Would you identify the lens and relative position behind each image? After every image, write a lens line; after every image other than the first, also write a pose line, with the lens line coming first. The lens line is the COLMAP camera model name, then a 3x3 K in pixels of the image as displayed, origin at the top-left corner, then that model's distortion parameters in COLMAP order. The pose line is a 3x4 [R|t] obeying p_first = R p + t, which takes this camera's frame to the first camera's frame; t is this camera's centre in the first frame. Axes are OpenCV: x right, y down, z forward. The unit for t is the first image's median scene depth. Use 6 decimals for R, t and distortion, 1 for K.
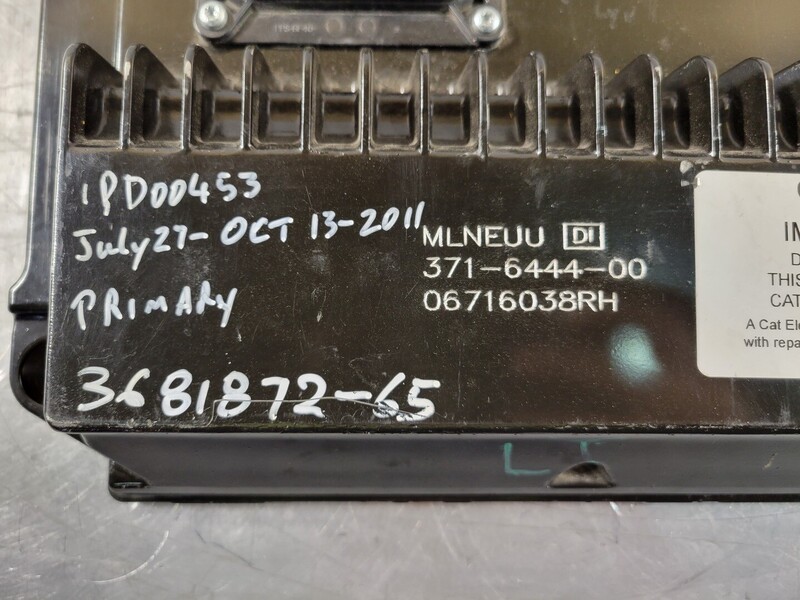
lens RADIAL K [[657.5, 0, 400.0], [0, 657.5, 300.0], [0, 0, 1]] dist [-0.019845, -0.001934]
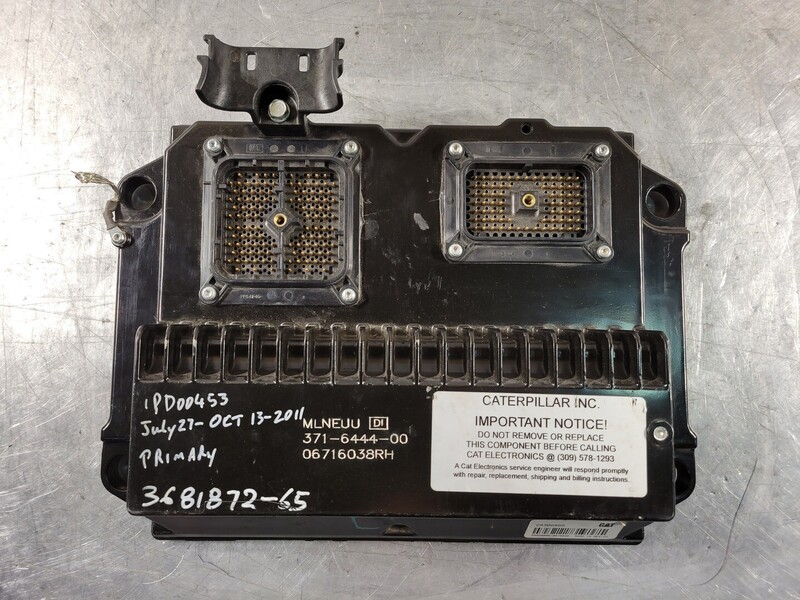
lens RADIAL K [[619.8, 0, 400.0], [0, 619.8, 300.0], [0, 0, 1]] dist [0.029249, -0.029686]
pose [[0.999881, 0.004337, -0.014818, 0.382081], [-0.004444, 0.999964, -0.007236, -0.490514], [0.014786, 0.007301, 0.999864, -1.037324]]
